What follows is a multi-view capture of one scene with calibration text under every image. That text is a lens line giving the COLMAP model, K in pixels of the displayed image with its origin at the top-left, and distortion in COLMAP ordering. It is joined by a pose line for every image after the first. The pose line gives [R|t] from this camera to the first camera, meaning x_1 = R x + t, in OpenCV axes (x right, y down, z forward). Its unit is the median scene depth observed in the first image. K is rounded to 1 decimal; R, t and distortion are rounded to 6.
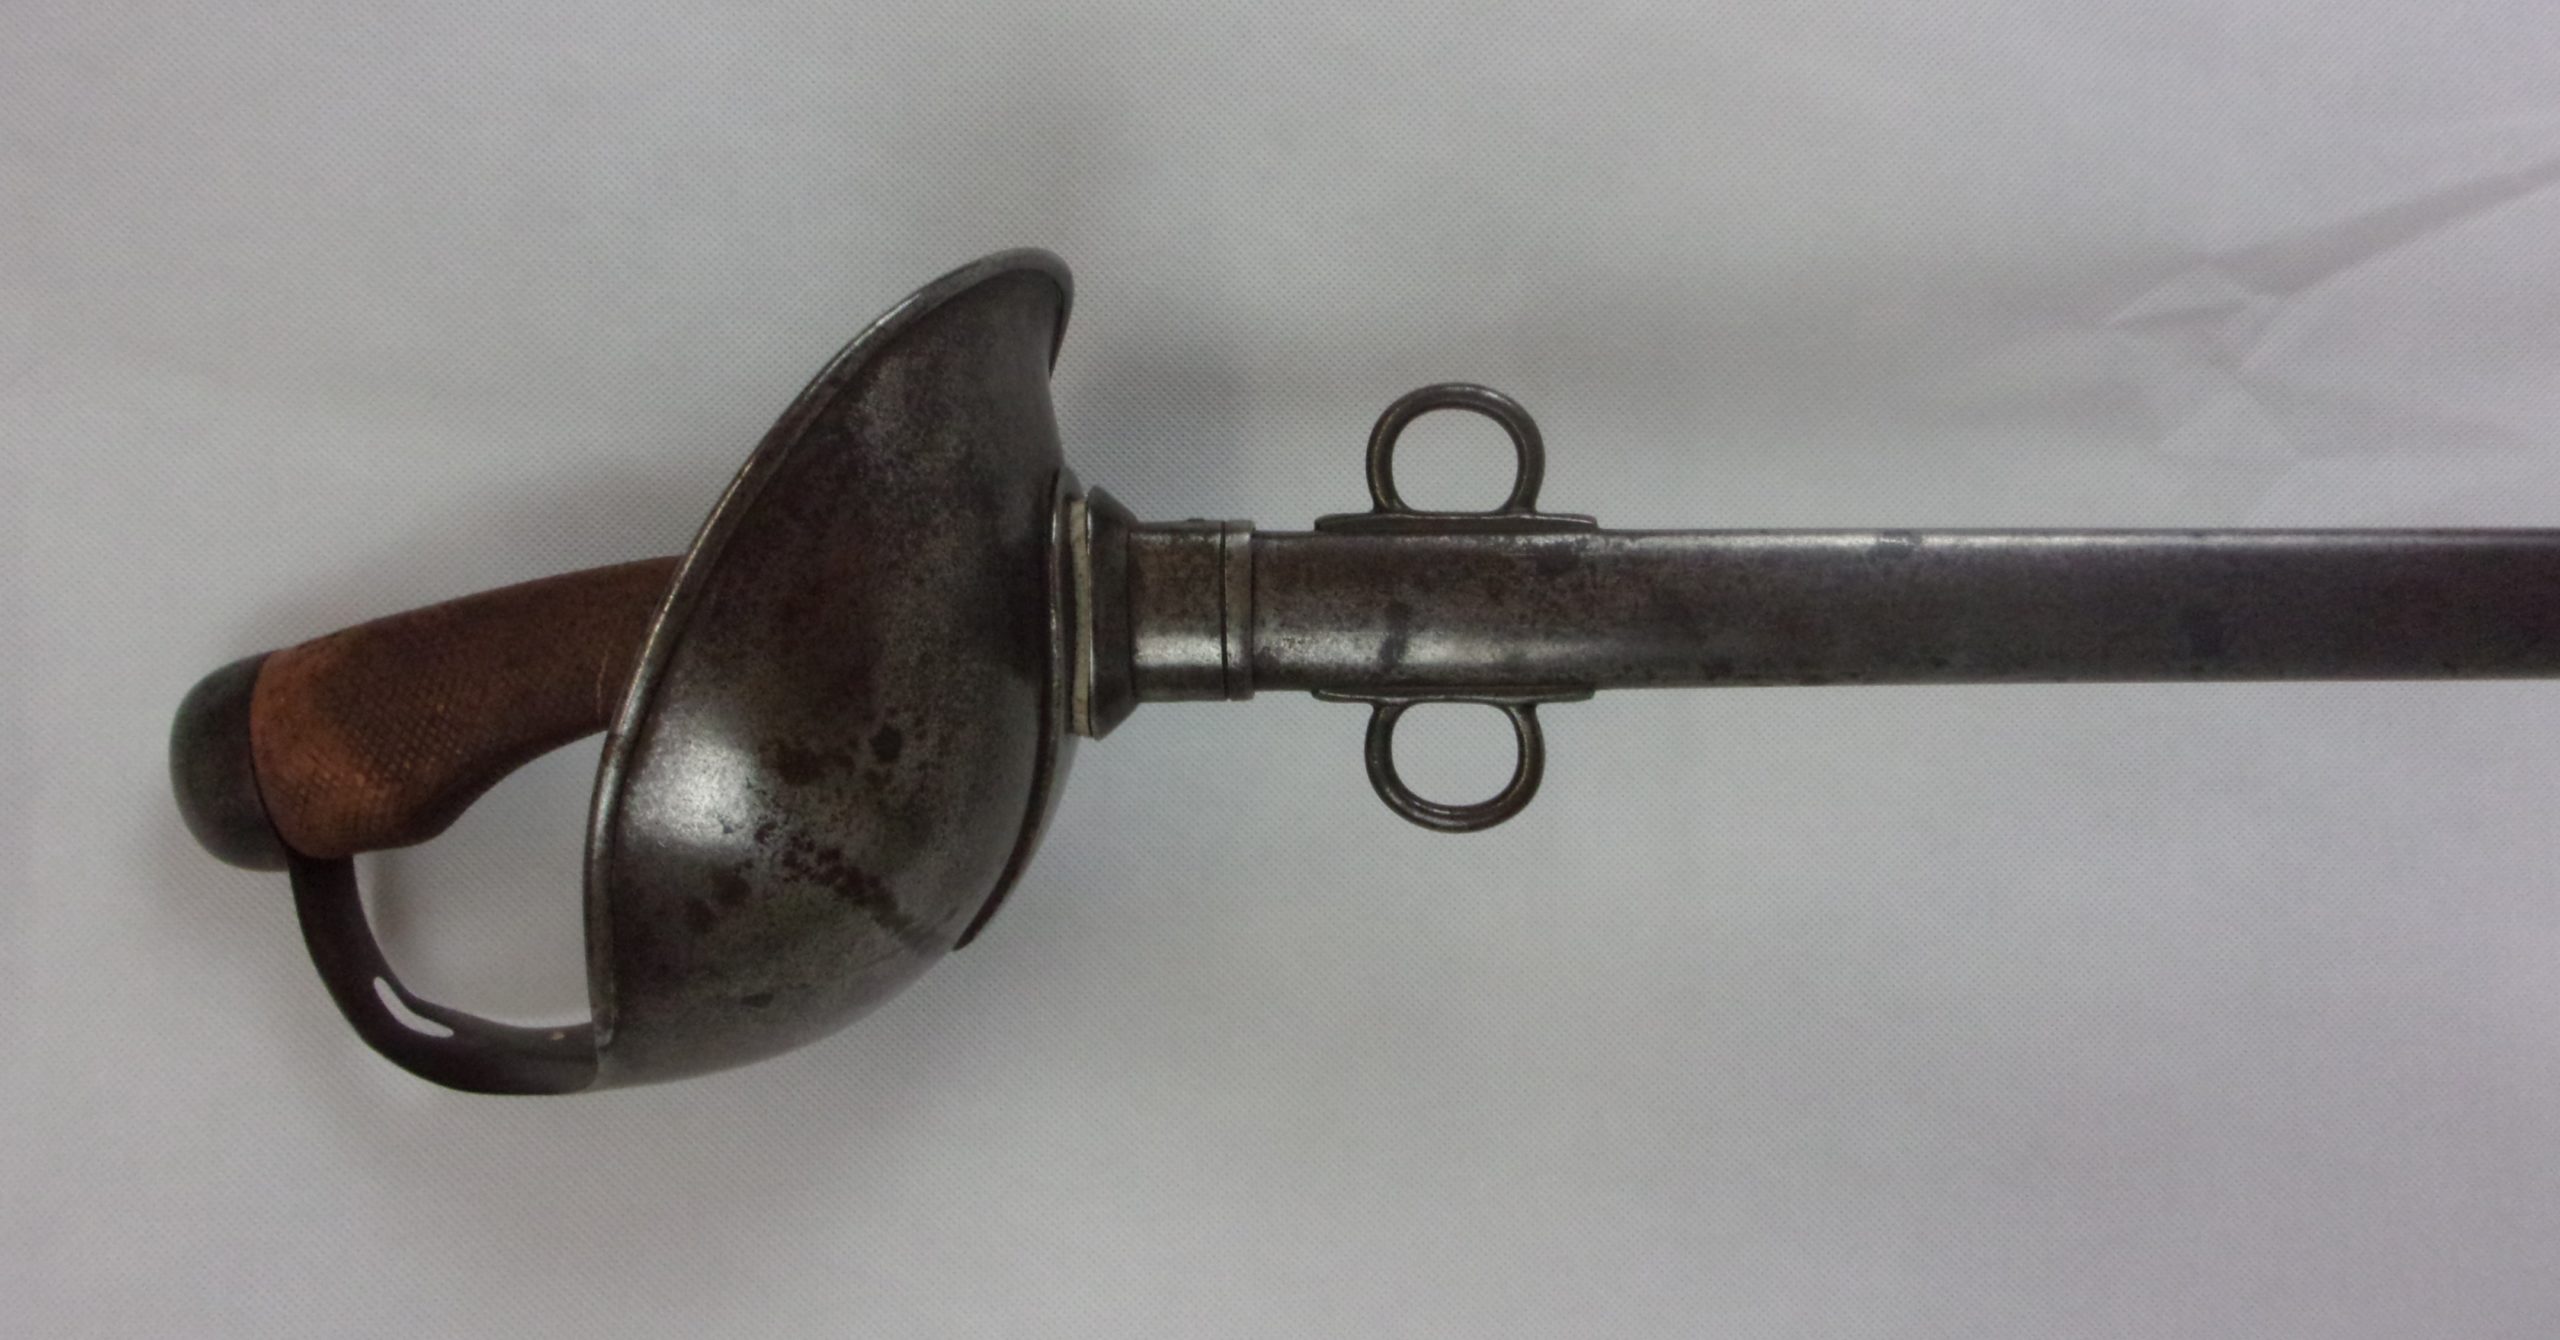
lens RADIAL K [[2003.0, 0, 1280.0], [0, 2003.0, 670.0], [0, 0, 1]] dist [-0.000376, -0.000052]
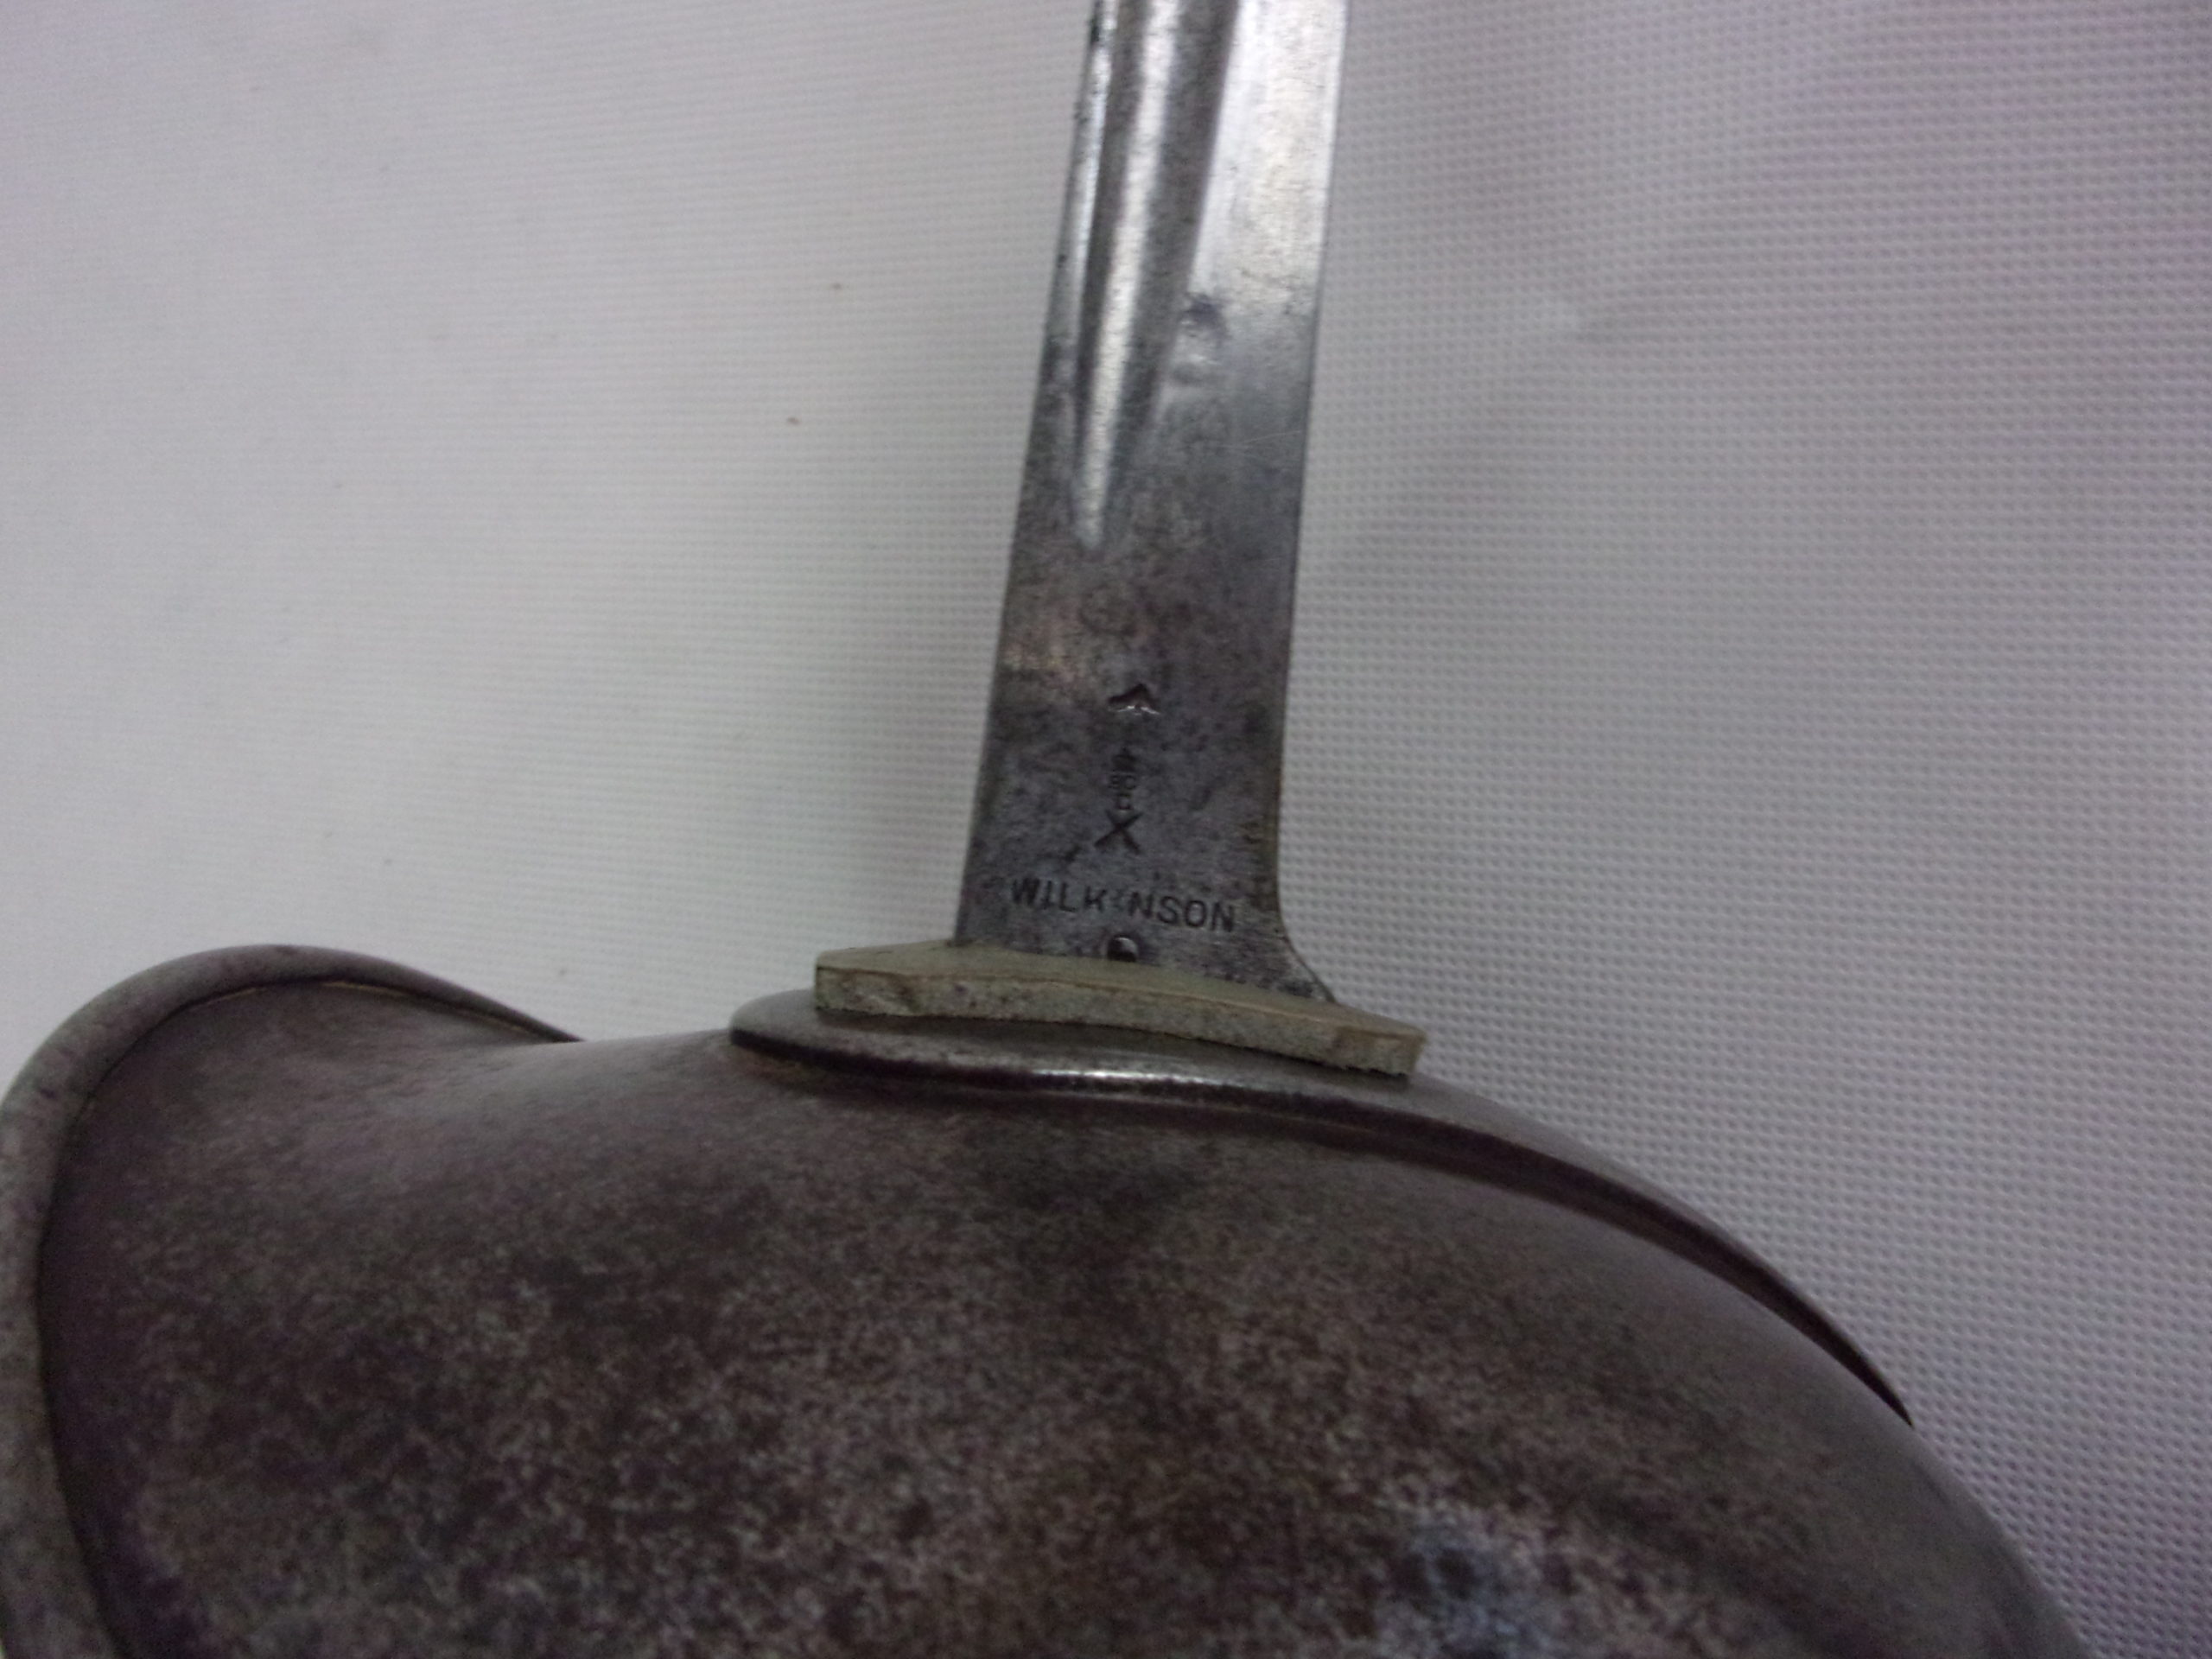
lens RADIAL K [[1801.9, 0, 1106.0], [0, 1801.9, 829.5], [0, 0, 1]] dist [0.003889, 0.000815]
pose [[0.117797, -0.991398, 0.057046, -0.094675], [0.991864, 0.114671, -0.055287, -0.014963], [0.048270, 0.063095, 0.996840, 0.738279]]
